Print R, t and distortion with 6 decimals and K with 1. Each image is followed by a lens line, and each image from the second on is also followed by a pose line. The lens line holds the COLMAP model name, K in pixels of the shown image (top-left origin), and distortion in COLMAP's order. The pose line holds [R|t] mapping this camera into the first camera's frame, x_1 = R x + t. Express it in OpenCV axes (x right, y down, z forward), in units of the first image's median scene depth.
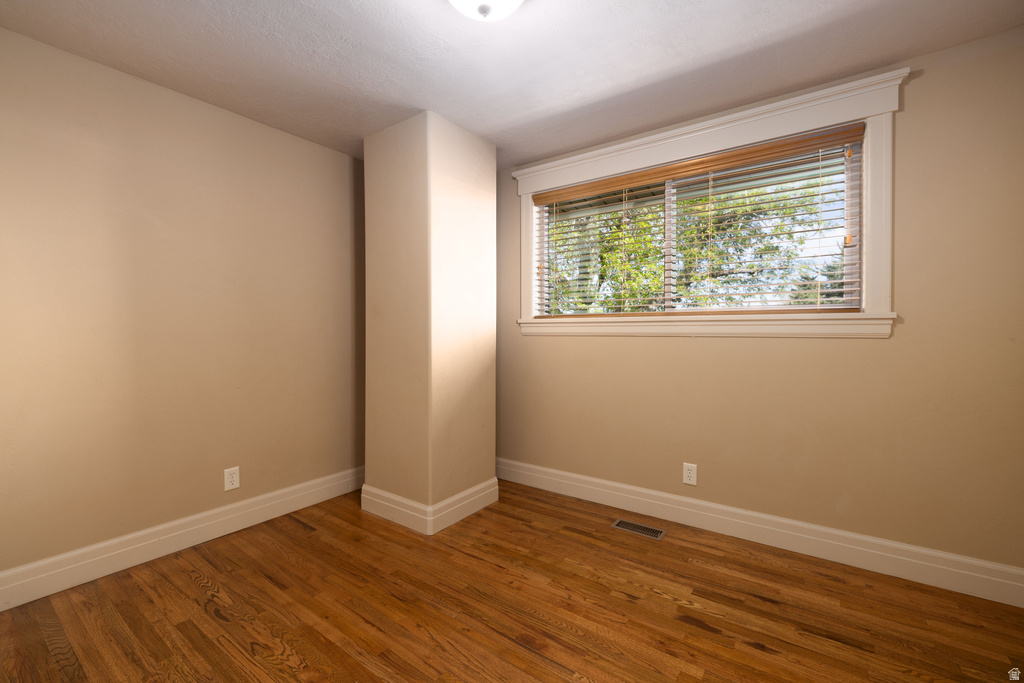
lens RADIAL K [[441.3, 0, 509.3], [0, 441.3, 336.6], [0, 0, 1]] dist [0.003623, 0.000390]
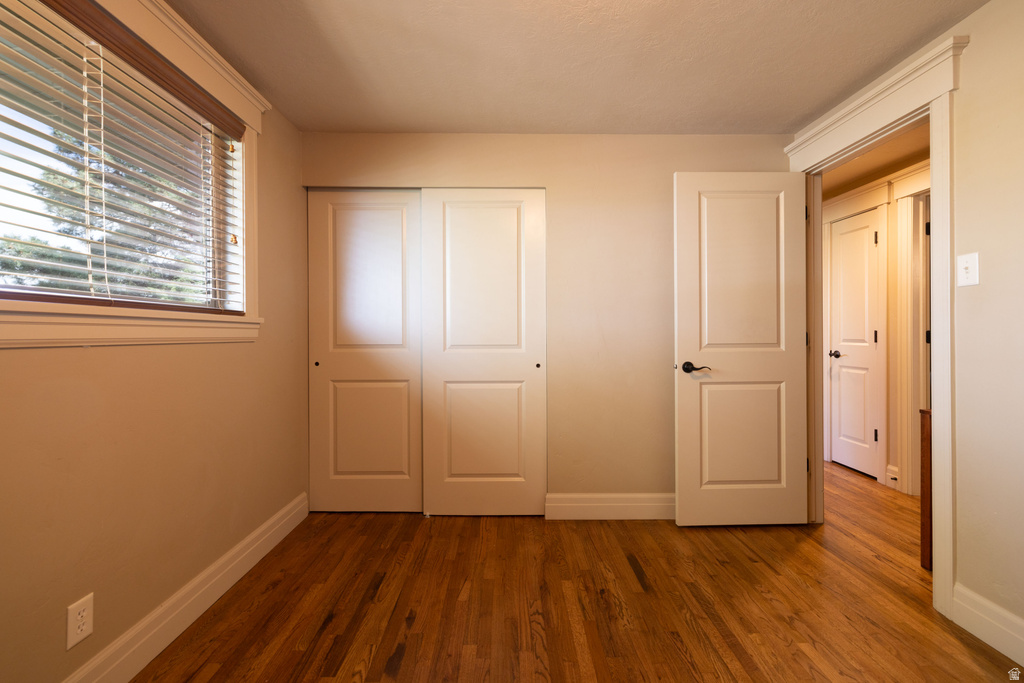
lens RADIAL K [[441.3, 0, 507.9], [0, 441.3, 336.4], [0, 0, 1]] dist [0.003623, 0.000390]
pose [[-0.612986, -0.001669, 0.790092, -0.366008], [0.012596, 0.999850, 0.011885, -0.013600], [-0.789994, 0.017237, -0.612873, 1.183864]]
